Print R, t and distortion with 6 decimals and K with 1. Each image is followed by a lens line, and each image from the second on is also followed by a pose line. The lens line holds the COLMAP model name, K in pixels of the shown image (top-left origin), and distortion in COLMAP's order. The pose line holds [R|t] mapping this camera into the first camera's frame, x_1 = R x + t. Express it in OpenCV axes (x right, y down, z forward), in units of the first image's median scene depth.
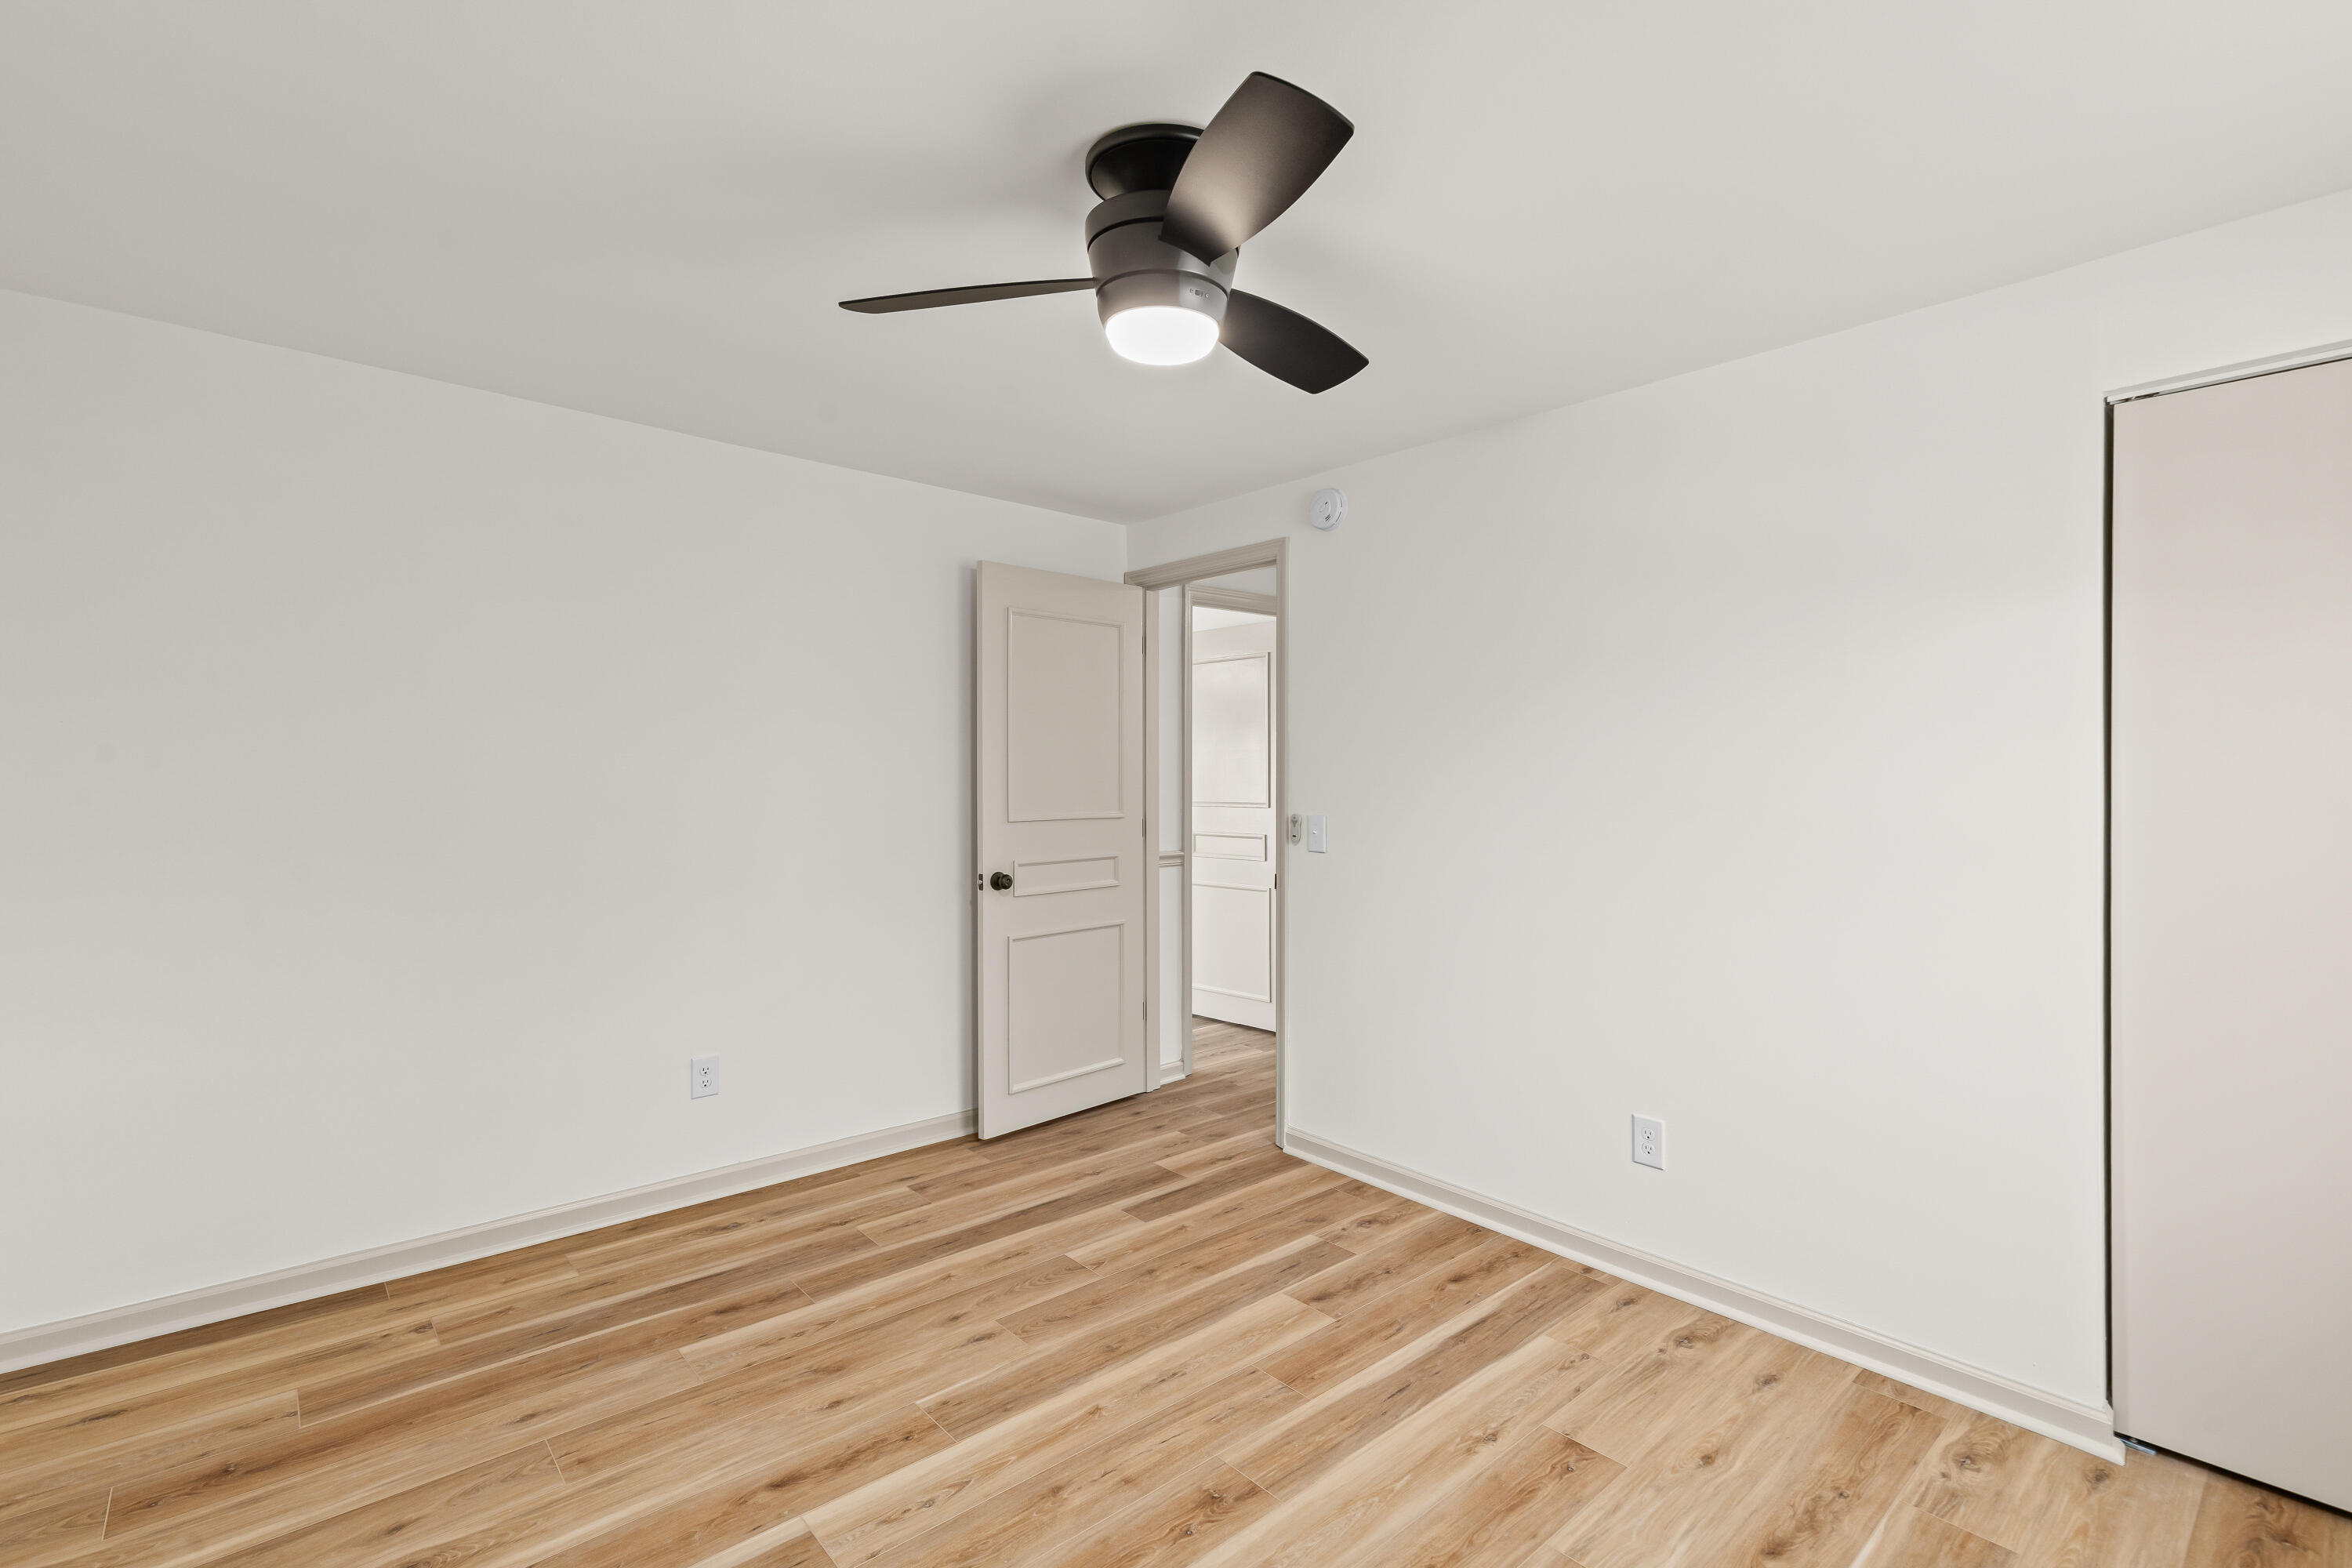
lens RADIAL K [[1057.8, 0, 1164.0], [0, 1057.8, 773.6], [0, 0, 1]] dist [0.002909, 0.000252]
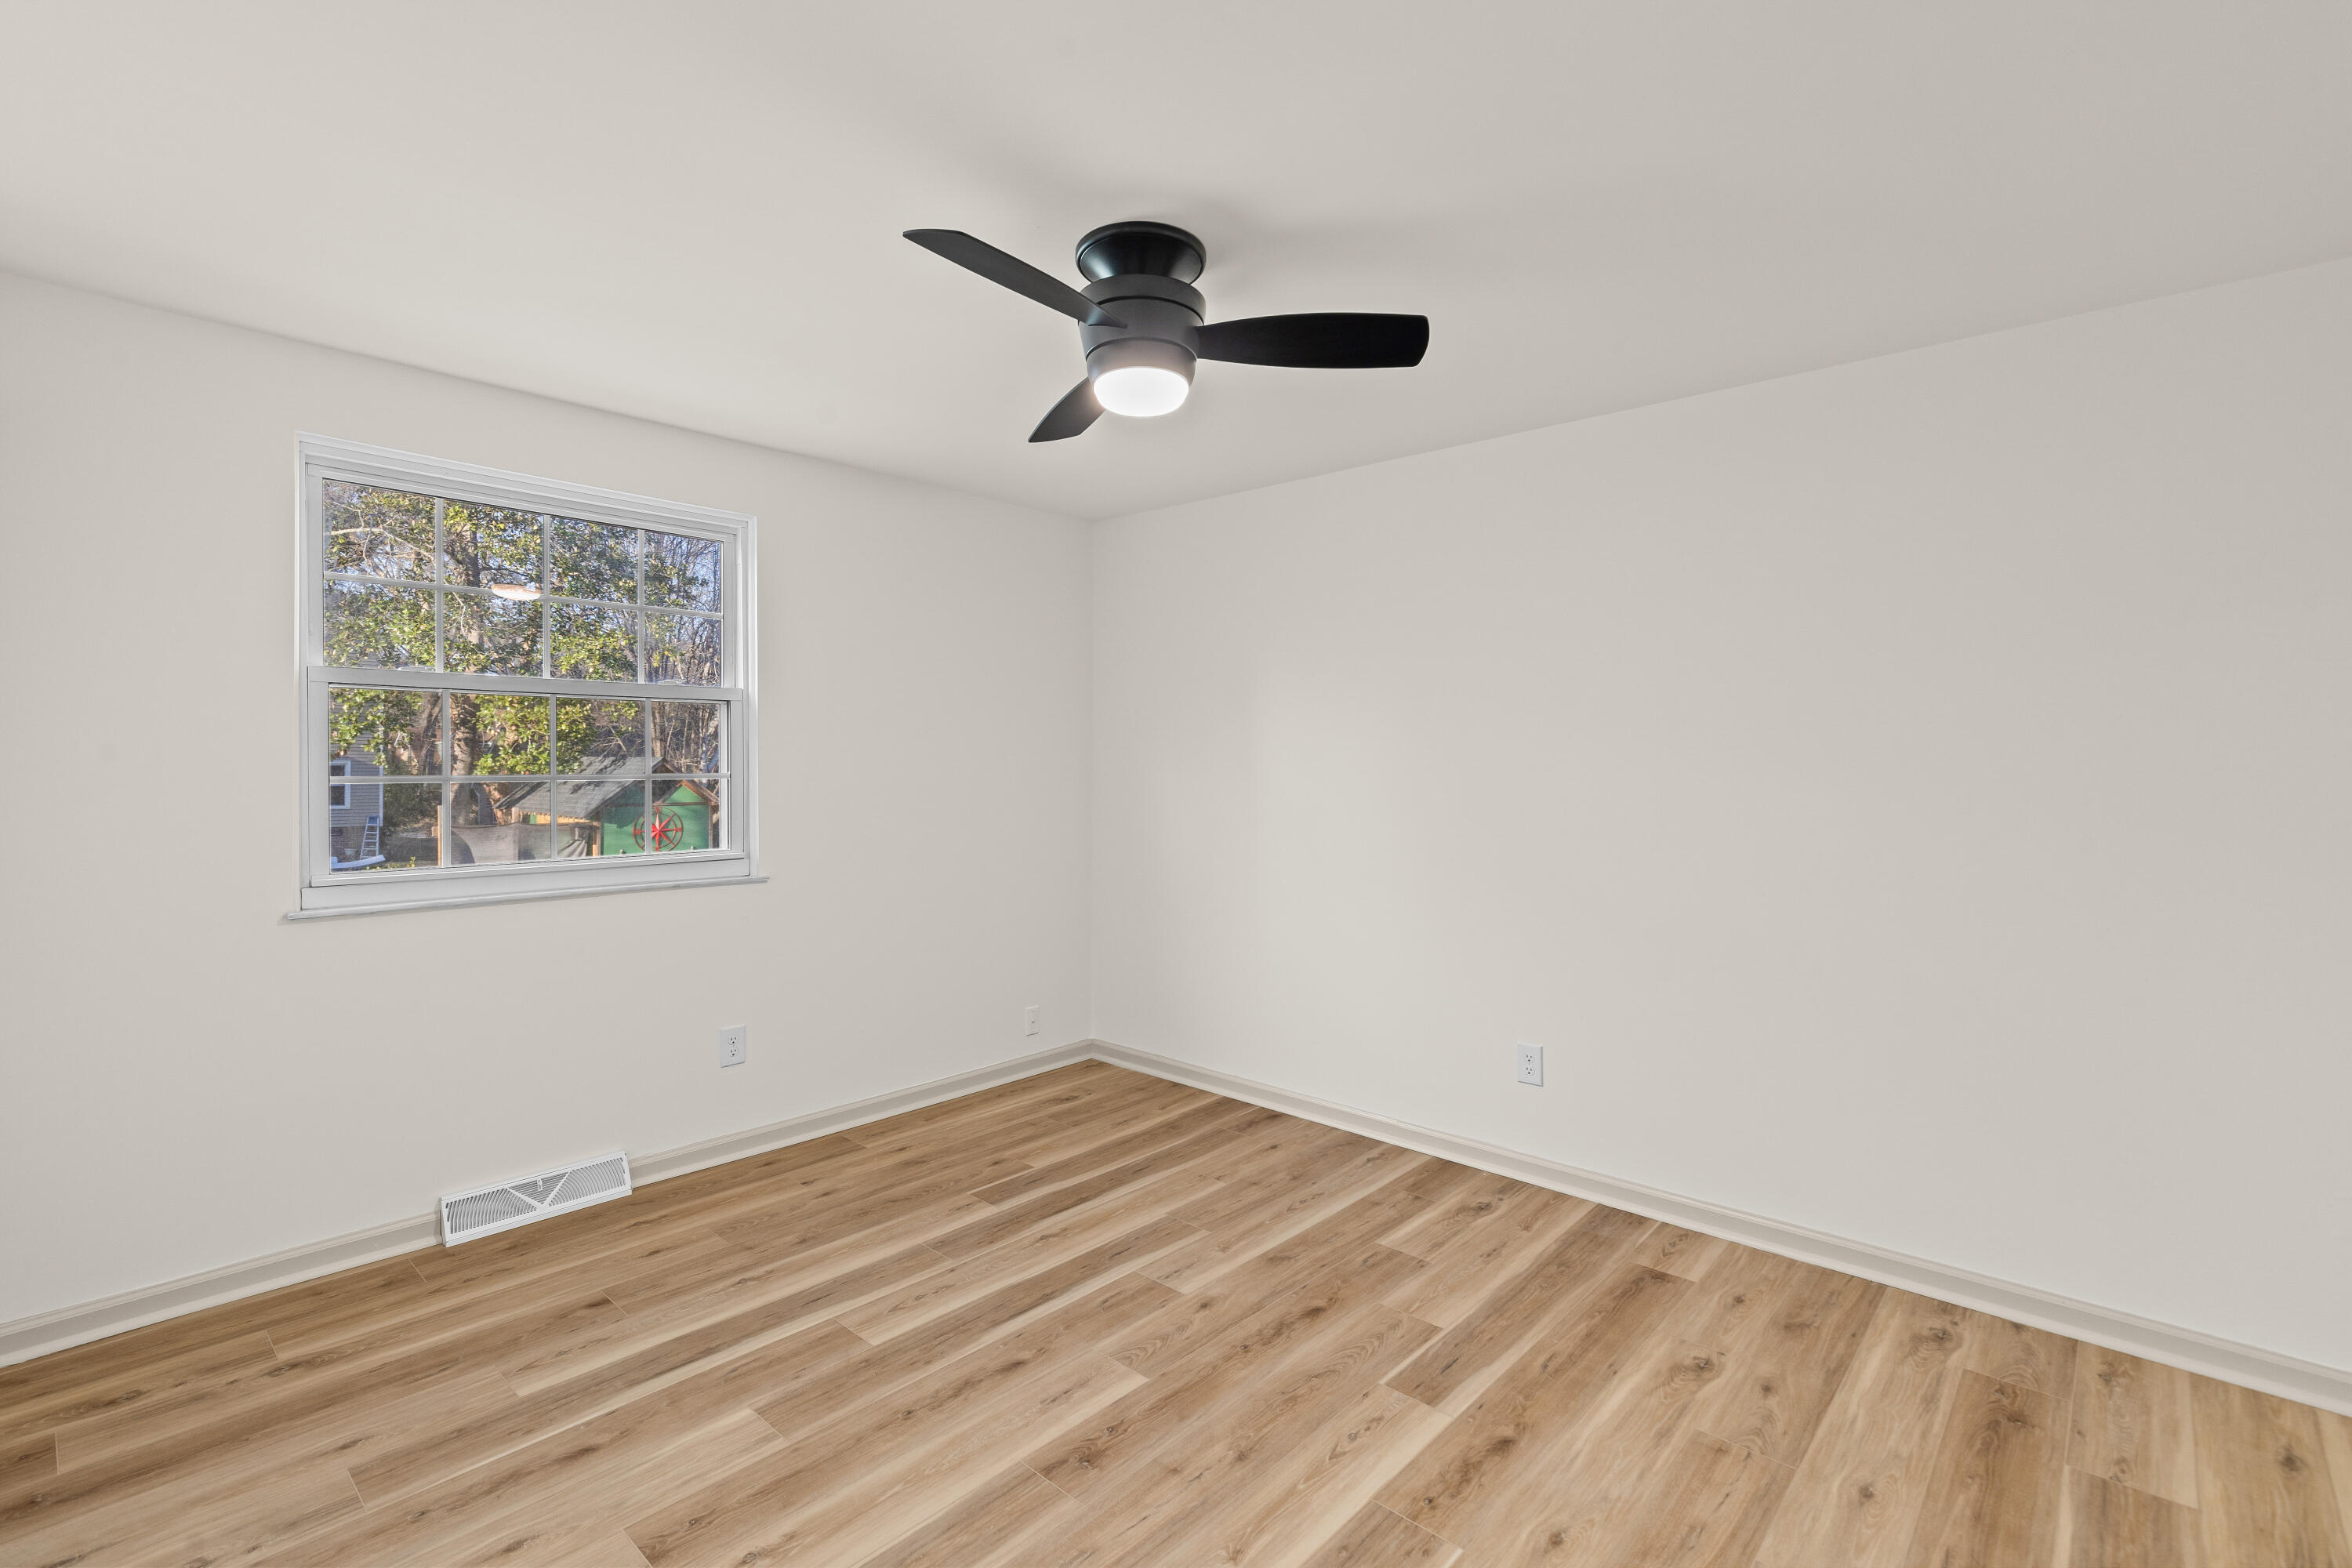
lens RADIAL K [[1057.8, 0, 1176.8], [0, 1057.8, 777.1], [0, 0, 1]] dist [0.002909, 0.000252]
pose [[-0.992352, -0.006135, -0.123287, 0.088700], [-0.007796, 0.999885, 0.013000, 0.004716], [0.123193, 0.013862, -0.992286, 1.948354]]
